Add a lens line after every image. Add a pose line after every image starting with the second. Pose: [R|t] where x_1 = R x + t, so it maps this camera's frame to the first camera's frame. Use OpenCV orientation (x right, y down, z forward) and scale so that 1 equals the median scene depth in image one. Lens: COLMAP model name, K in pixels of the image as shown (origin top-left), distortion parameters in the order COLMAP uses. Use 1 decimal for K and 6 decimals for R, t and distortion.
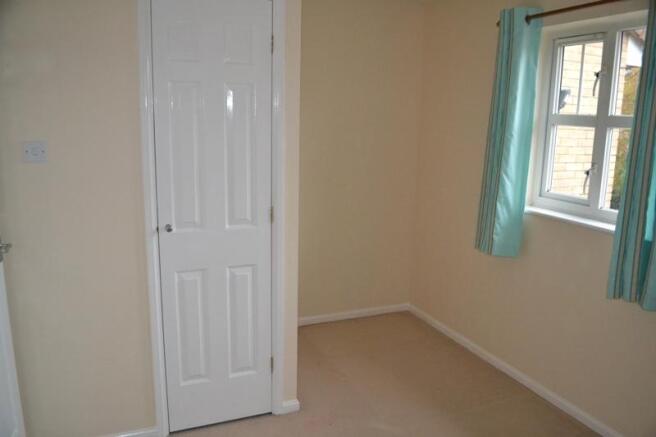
lens RADIAL K [[529.8, 0, 328.0], [0, 529.8, 218.5], [0, 0, 1]] dist [-0.007514, -0.077248]
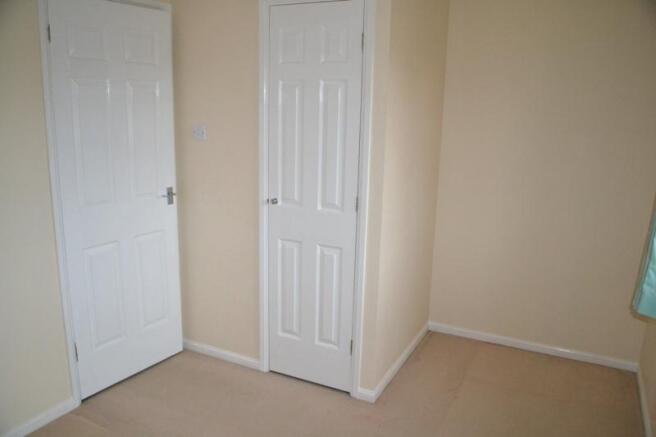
lens RADIAL K [[529.8, 0, 328.0], [0, 529.8, 218.5], [0, 0, 1]] dist [-0.007514, -0.077248]
pose [[0.654095, 0.157578, -0.739817, 0.637044], [-0.159919, 0.984760, 0.068360, -0.042025], [0.739314, 0.073597, 0.669327, 0.260947]]
